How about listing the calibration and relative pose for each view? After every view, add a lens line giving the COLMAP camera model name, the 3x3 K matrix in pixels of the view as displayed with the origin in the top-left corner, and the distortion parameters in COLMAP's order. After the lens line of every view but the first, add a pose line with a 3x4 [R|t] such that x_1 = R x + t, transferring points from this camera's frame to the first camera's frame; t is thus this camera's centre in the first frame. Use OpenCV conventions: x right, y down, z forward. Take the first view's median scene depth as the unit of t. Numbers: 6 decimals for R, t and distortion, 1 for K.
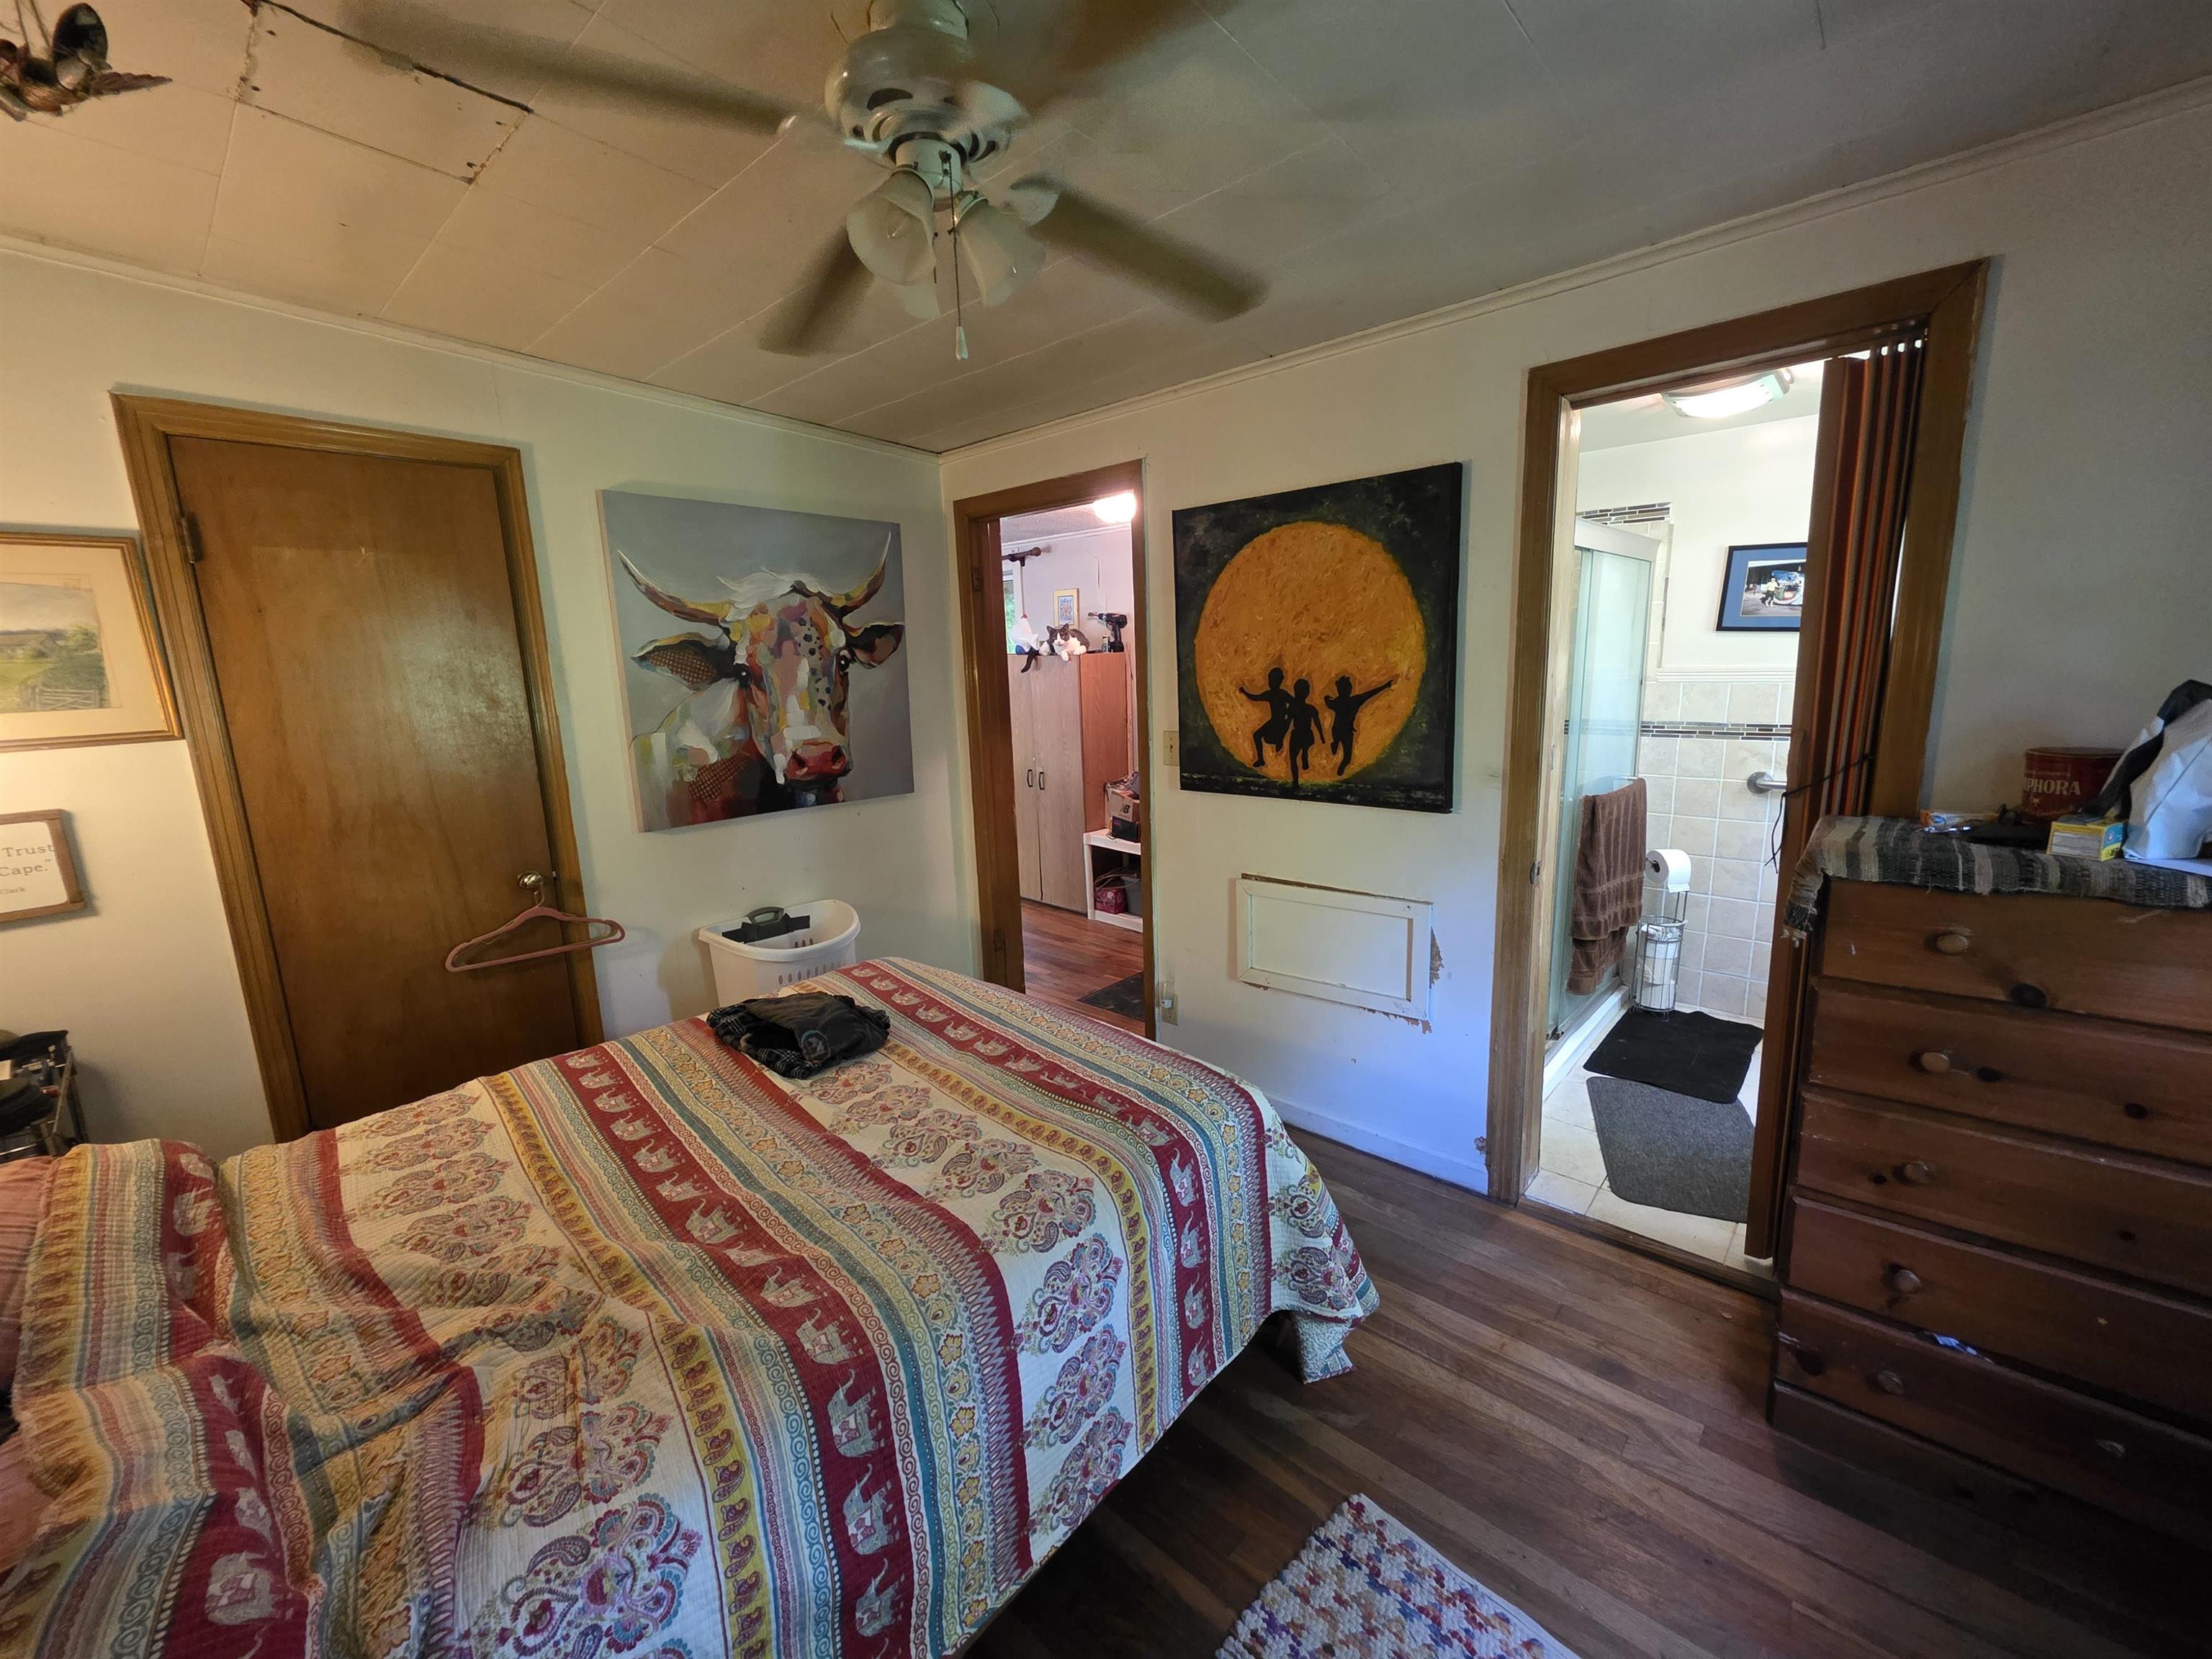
lens RADIAL K [[886.3, 0, 1111.1], [0, 886.3, 832.1], [0, 0, 1]] dist [0.001879, -0.000687]
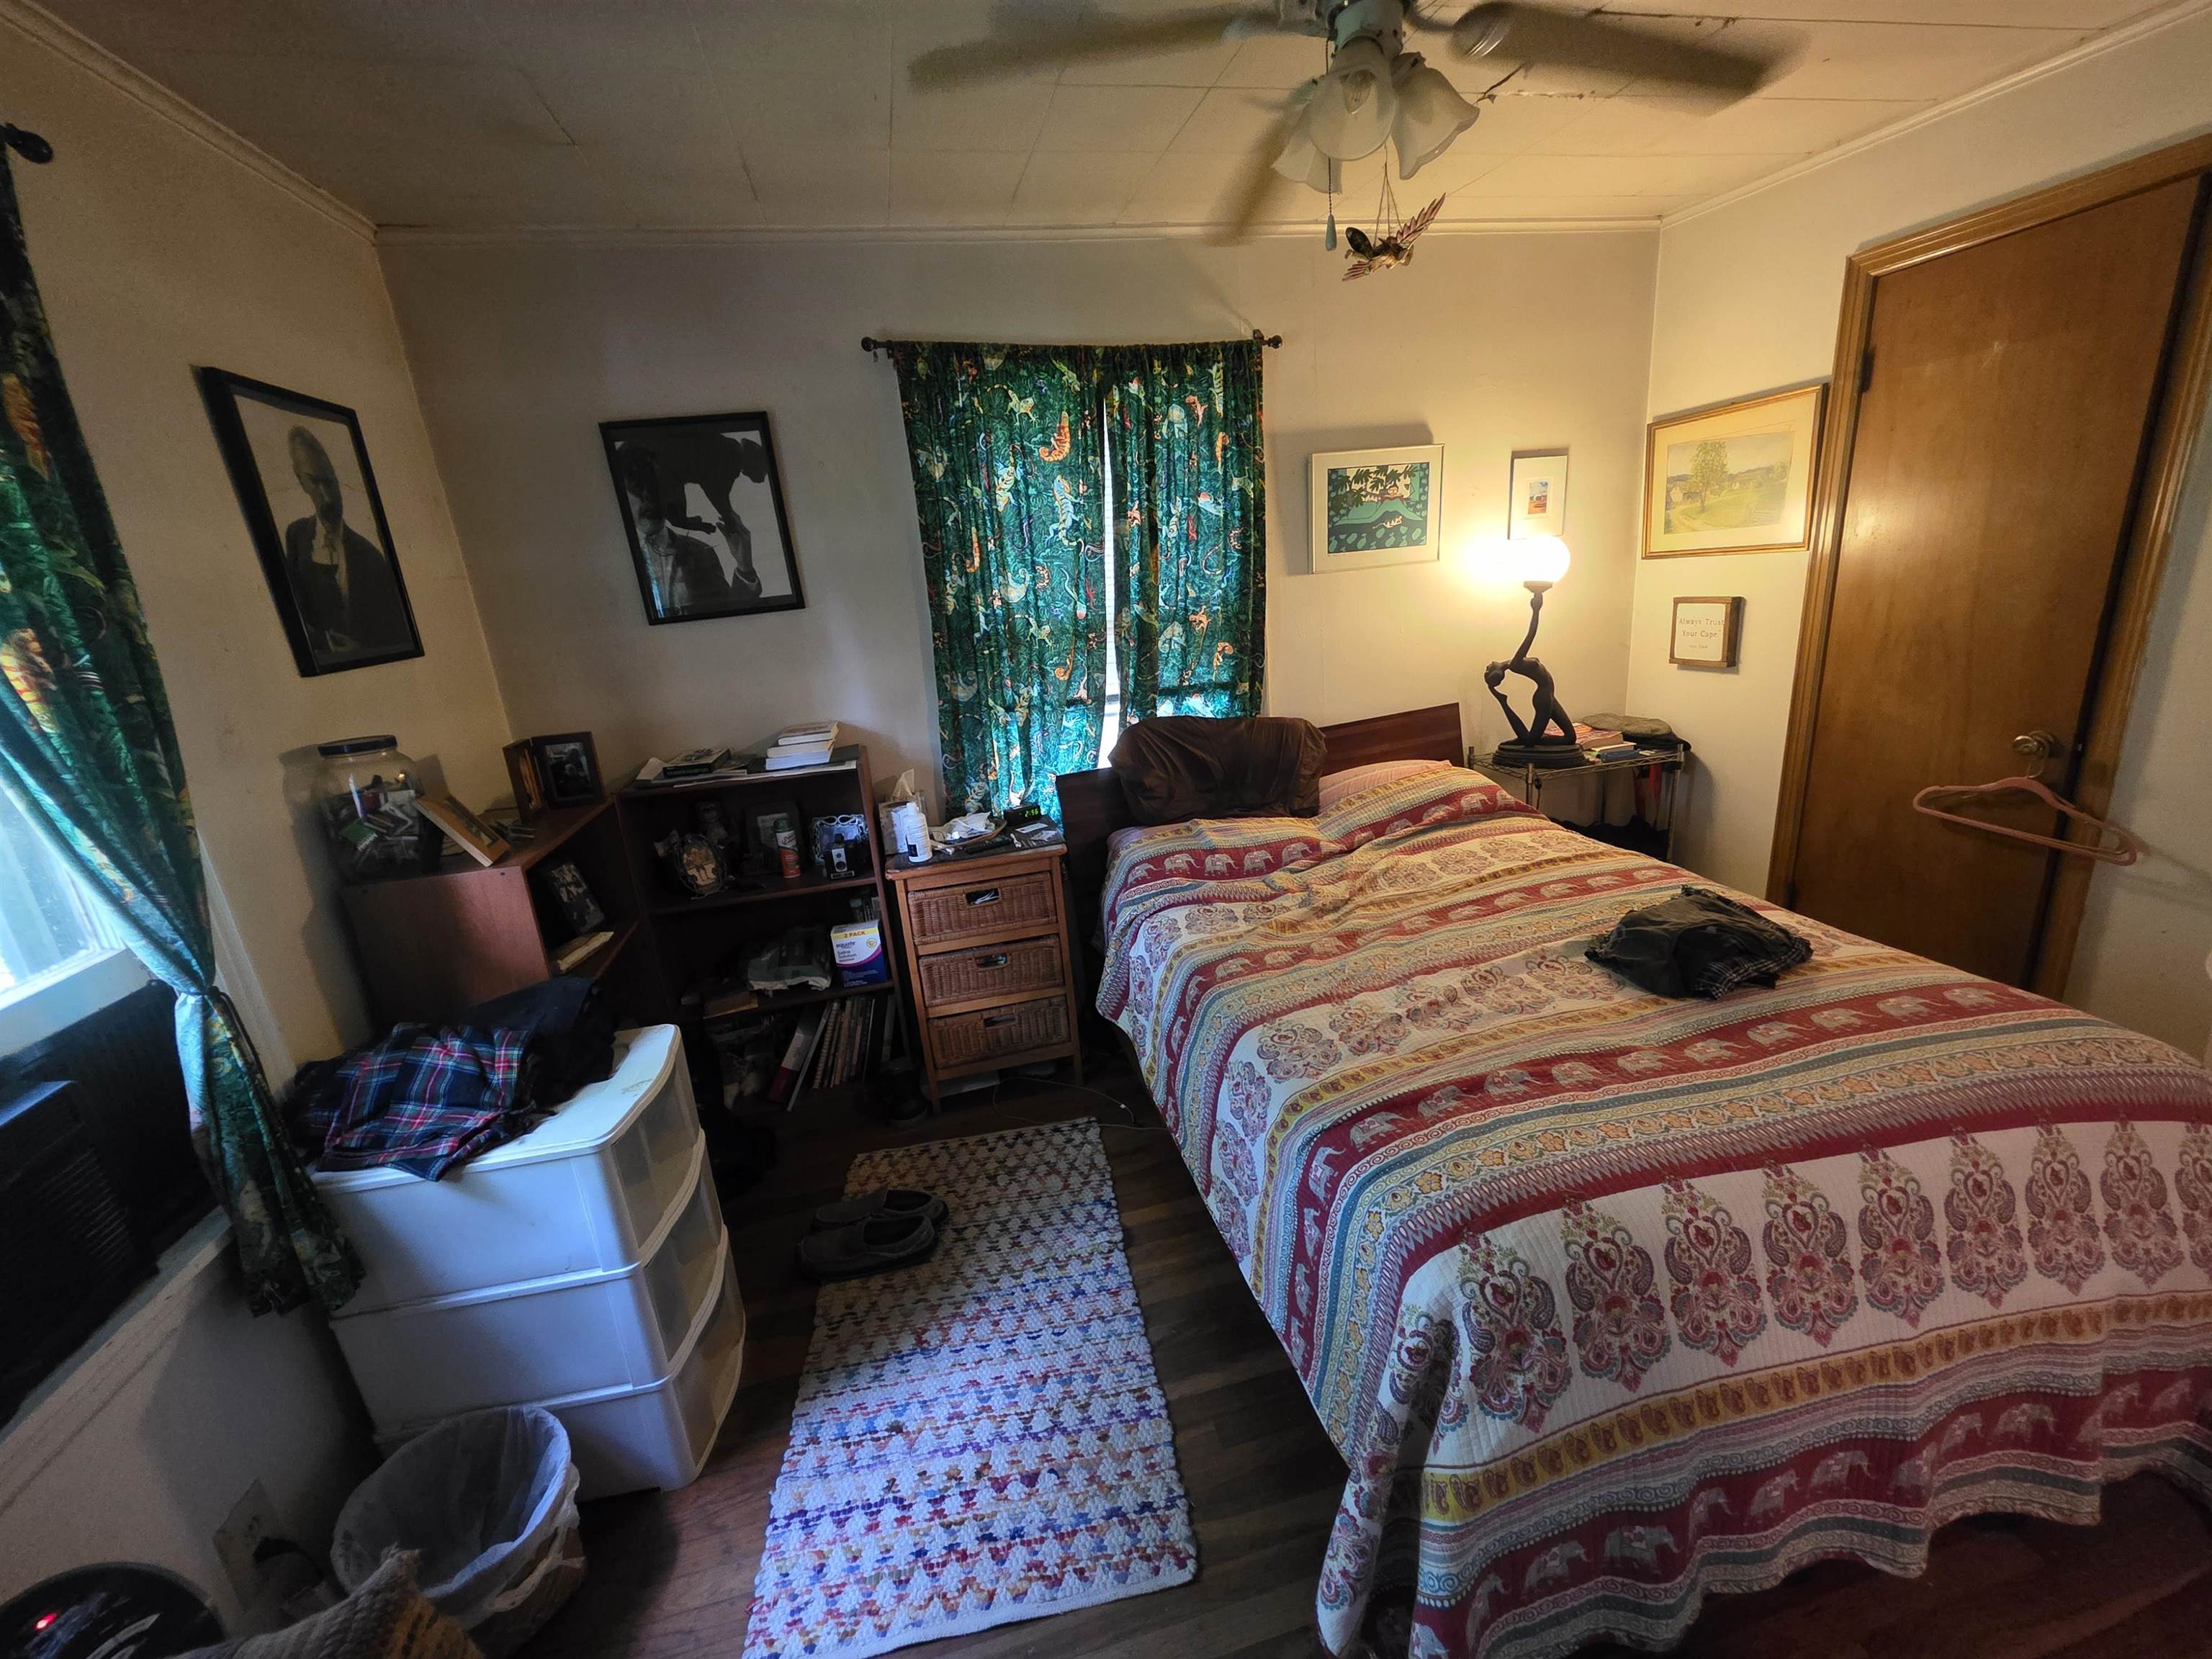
lens RADIAL K [[888.3, 0, 1101.6], [0, 888.3, 822.5], [0, 0, 1]] dist [0.001699, -0.000248]
pose [[-0.567922, 0.301643, -0.765817, 0.492184], [-0.053790, 0.914835, 0.400229, -0.165016], [0.821323, 0.268492, -0.503330, 0.745584]]
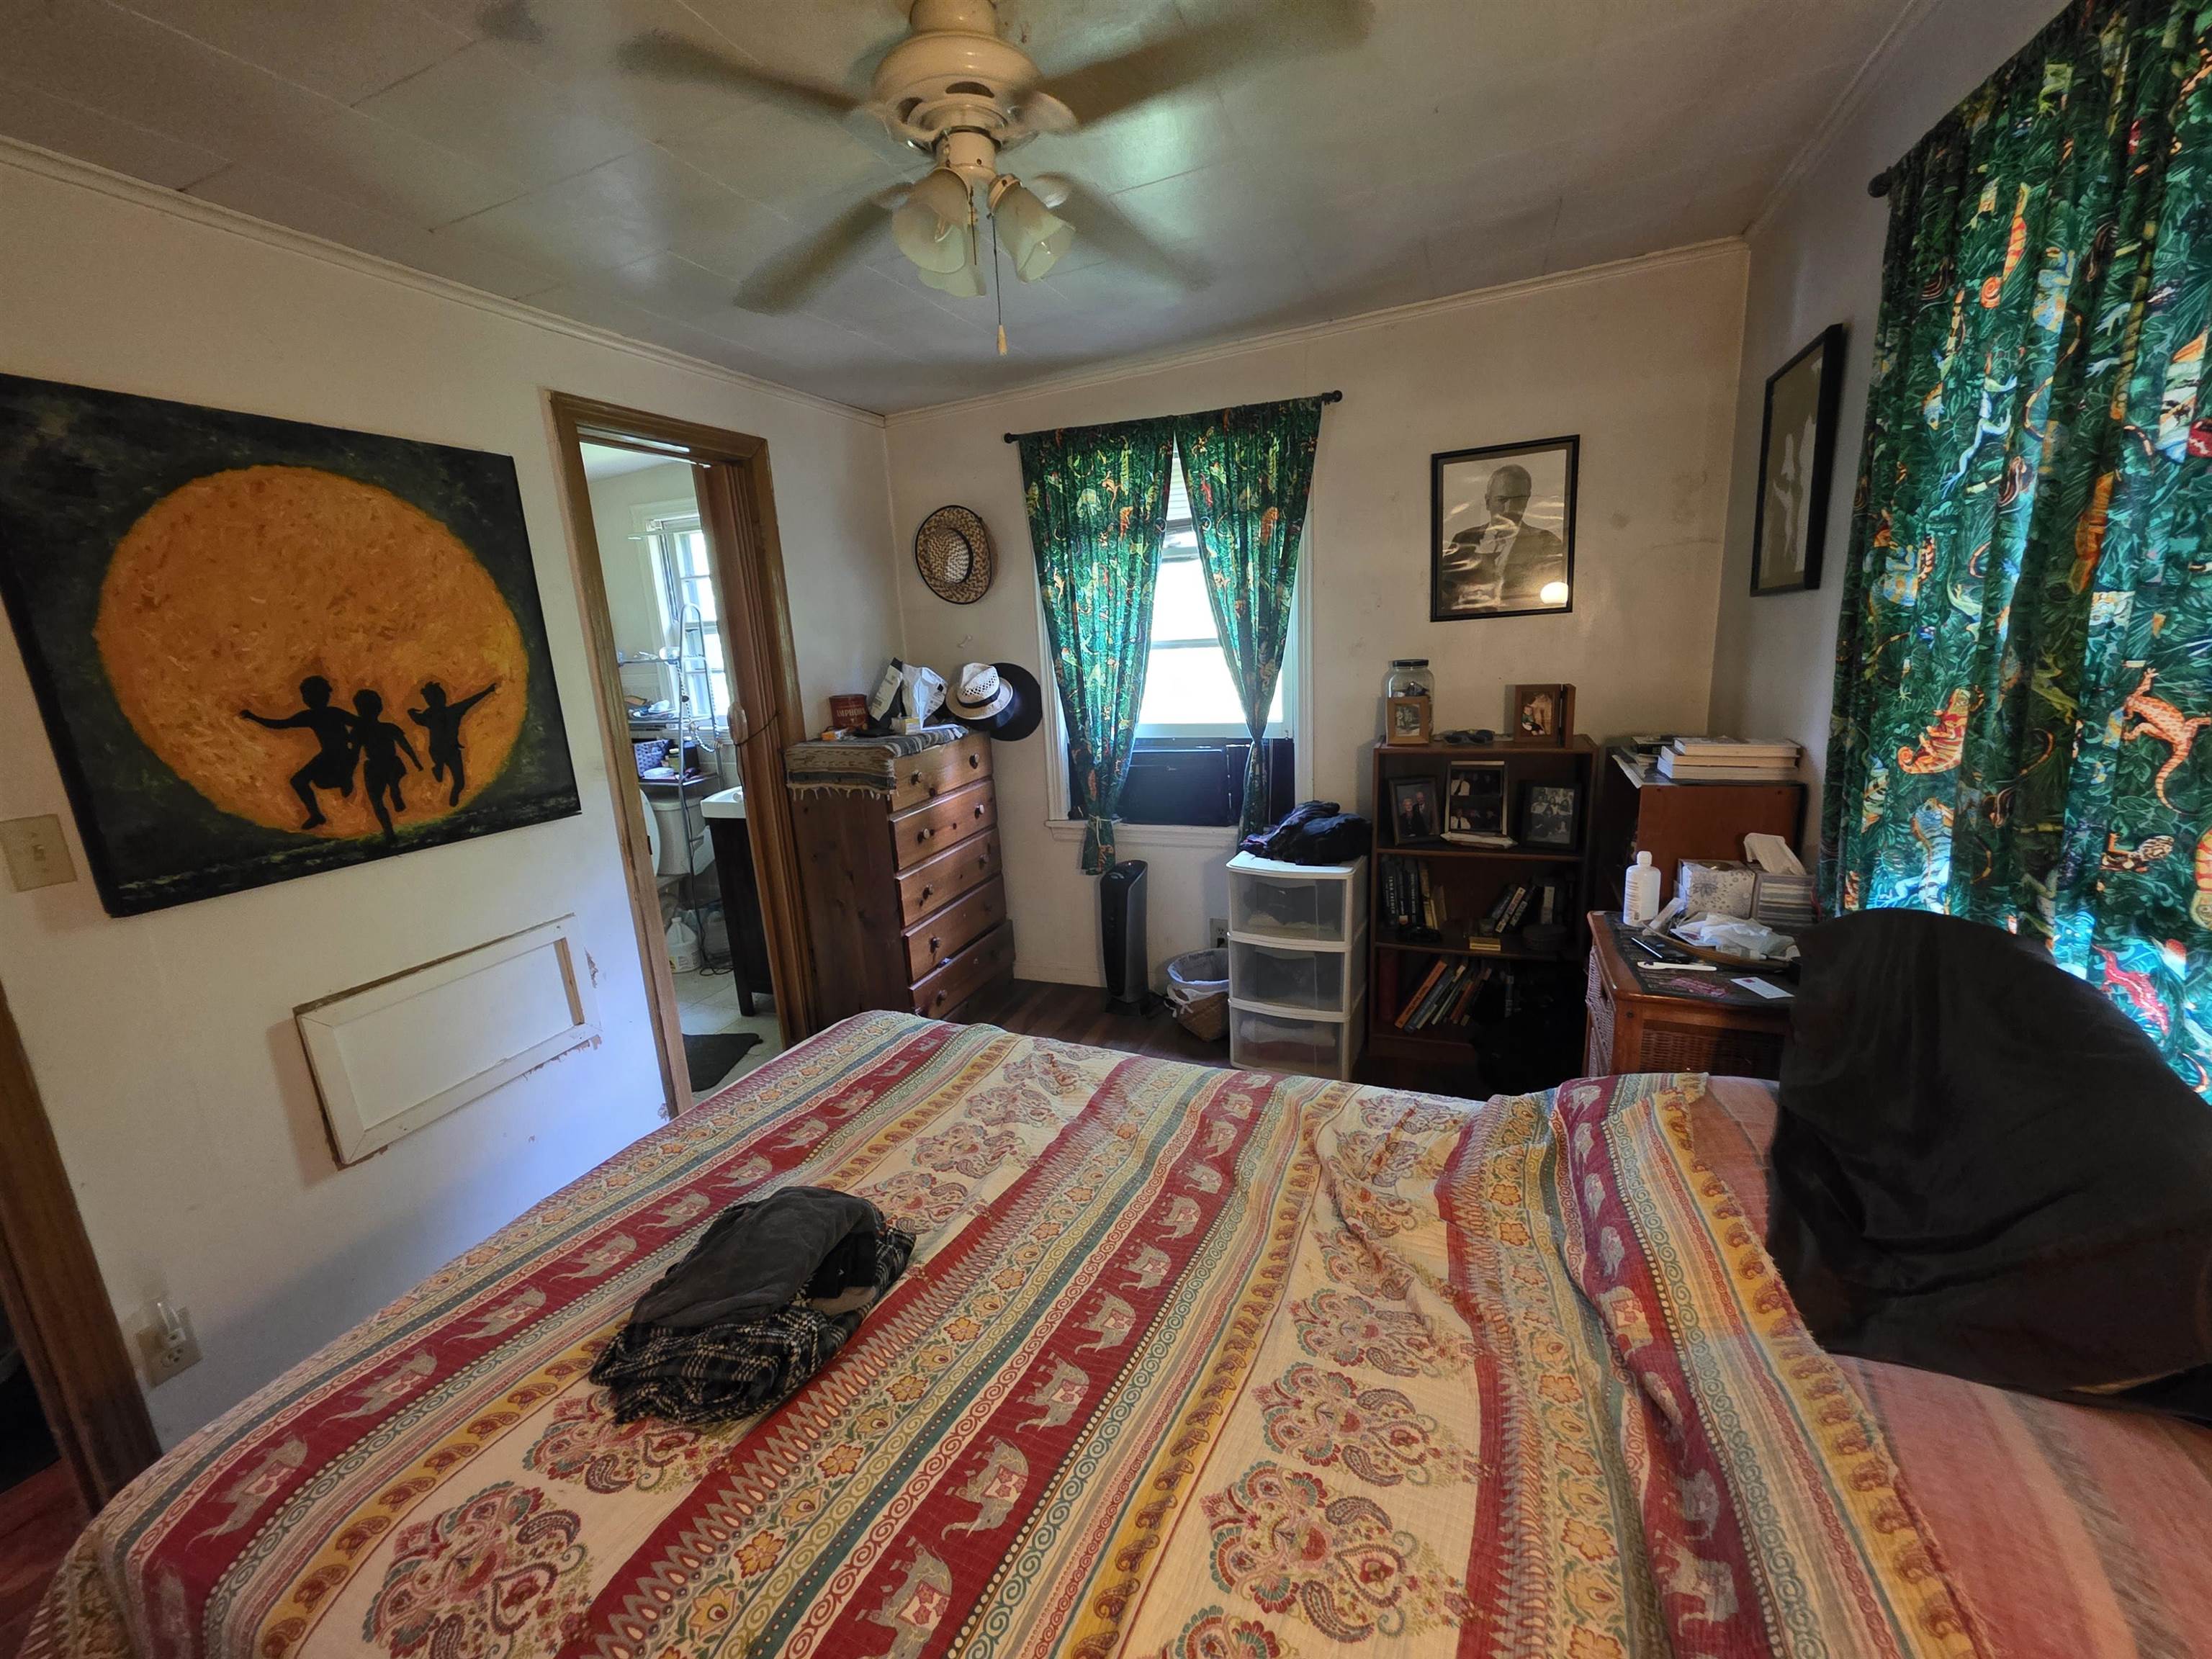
lens RADIAL K [[888.3, 0, 1117.2], [0, 888.3, 830.0], [0, 0, 1]] dist [0.001984, 0.000185]
pose [[-0.350431, -0.154734, 0.923718, -0.708198], [0.239876, 0.938535, 0.248217, -0.100411], [-0.905349, 0.308561, -0.291775, 0.706737]]
